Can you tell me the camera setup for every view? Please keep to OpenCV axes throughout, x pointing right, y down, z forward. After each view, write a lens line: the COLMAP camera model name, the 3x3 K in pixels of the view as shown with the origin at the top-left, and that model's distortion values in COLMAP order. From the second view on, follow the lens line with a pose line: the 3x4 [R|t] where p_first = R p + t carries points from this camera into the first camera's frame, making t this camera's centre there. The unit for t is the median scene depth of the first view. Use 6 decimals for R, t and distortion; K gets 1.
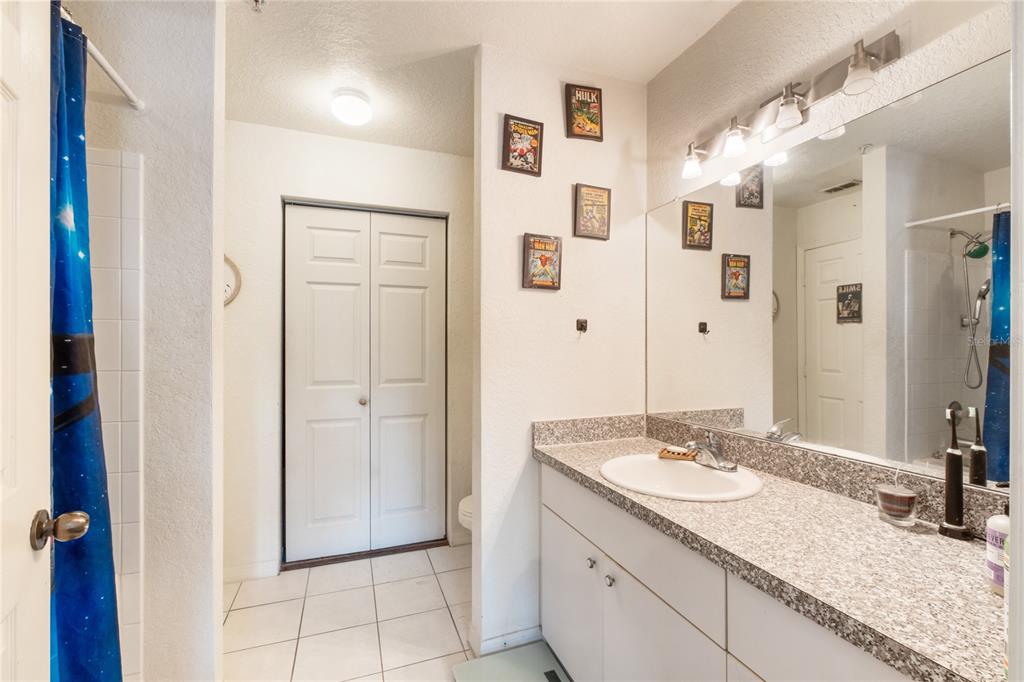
lens RADIAL K [[448.1, 0, 512.2], [0, 448.1, 342.1], [0, 0, 1]] dist [-0.000690, -0.000019]
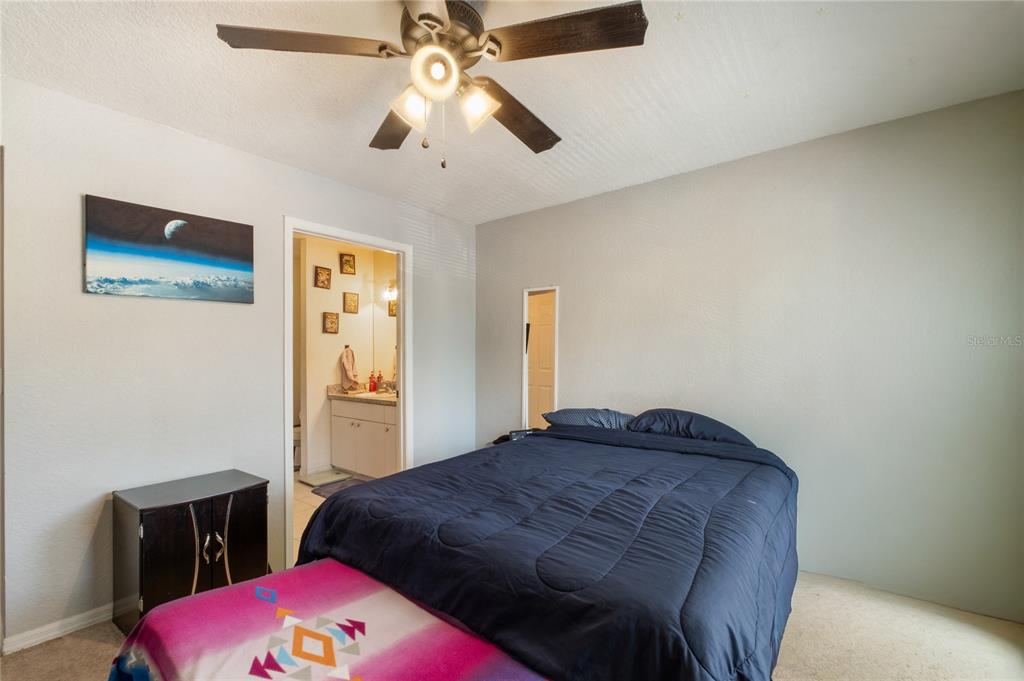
lens RADIAL K [[446.1, 0, 510.6], [0, 446.1, 348.7], [0, 0, 1]] dist [0.000261, -0.000019]
pose [[0.867125, -0.002369, 0.498085, -0.312602], [0.007768, 0.999931, -0.008768, -0.000113], [-0.498030, 0.011472, 0.867084, -1.723925]]
